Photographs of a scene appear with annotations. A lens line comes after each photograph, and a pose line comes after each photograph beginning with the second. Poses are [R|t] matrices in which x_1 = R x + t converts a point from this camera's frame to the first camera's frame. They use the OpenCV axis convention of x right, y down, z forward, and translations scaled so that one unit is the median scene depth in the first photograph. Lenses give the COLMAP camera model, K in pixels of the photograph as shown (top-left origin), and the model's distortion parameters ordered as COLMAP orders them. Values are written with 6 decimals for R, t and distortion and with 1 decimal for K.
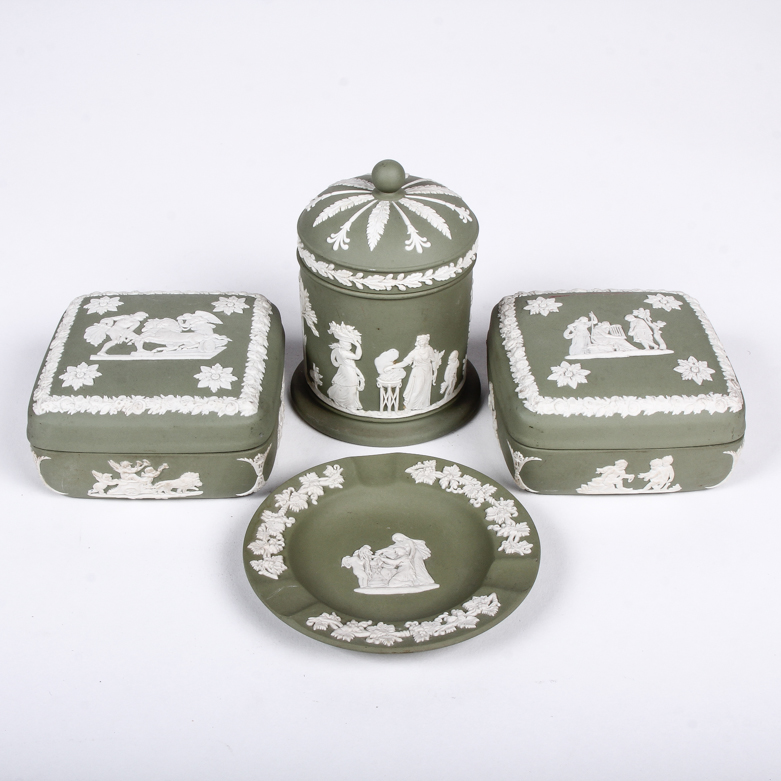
lens RADIAL K [[1647.3, 0, 388.3], [0, 1647.3, 390.3], [0, 0, 1]] dist [-0.176723, 0.000000]
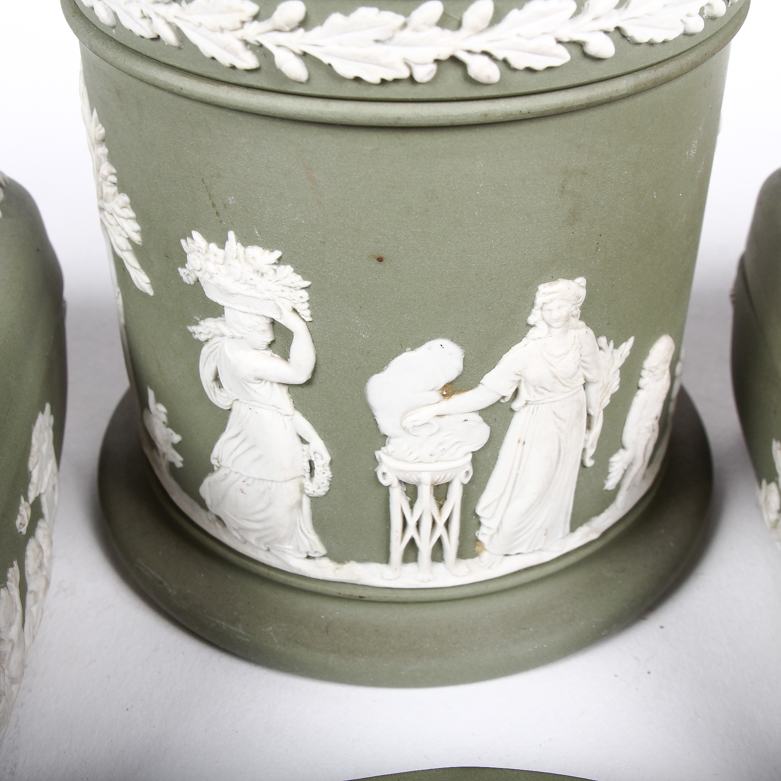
lens RADIAL K [[1647.3, 0, 392.3], [0, 1647.3, 390.2], [0, 0, 1]] dist [-0.176723, 0.000000]
pose [[0.999838, -0.017963, 0.001142, -0.004710], [0.017915, 0.999277, 0.033542, -0.026172], [-0.001744, -0.033516, 0.999437, 0.760285]]
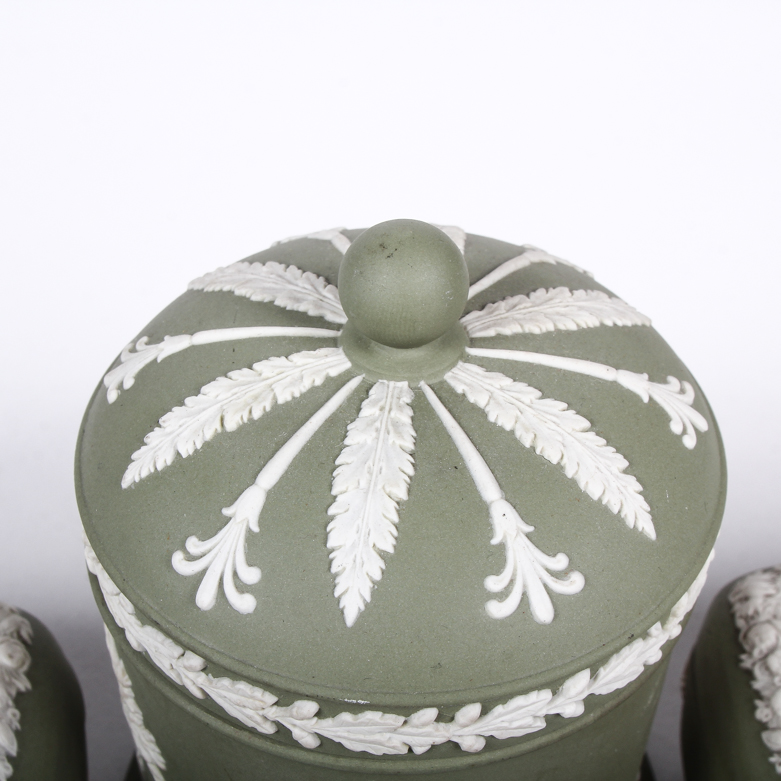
lens RADIAL K [[1647.3, 0, 393.9], [0, 1647.3, 390.1], [0, 0, 1]] dist [-0.176723, 0.000000]
pose [[0.999215, -0.025628, 0.030196, -0.009785], [0.022248, 0.993965, 0.107420, -0.141154], [-0.032767, -0.106663, 0.993755, 0.734823]]
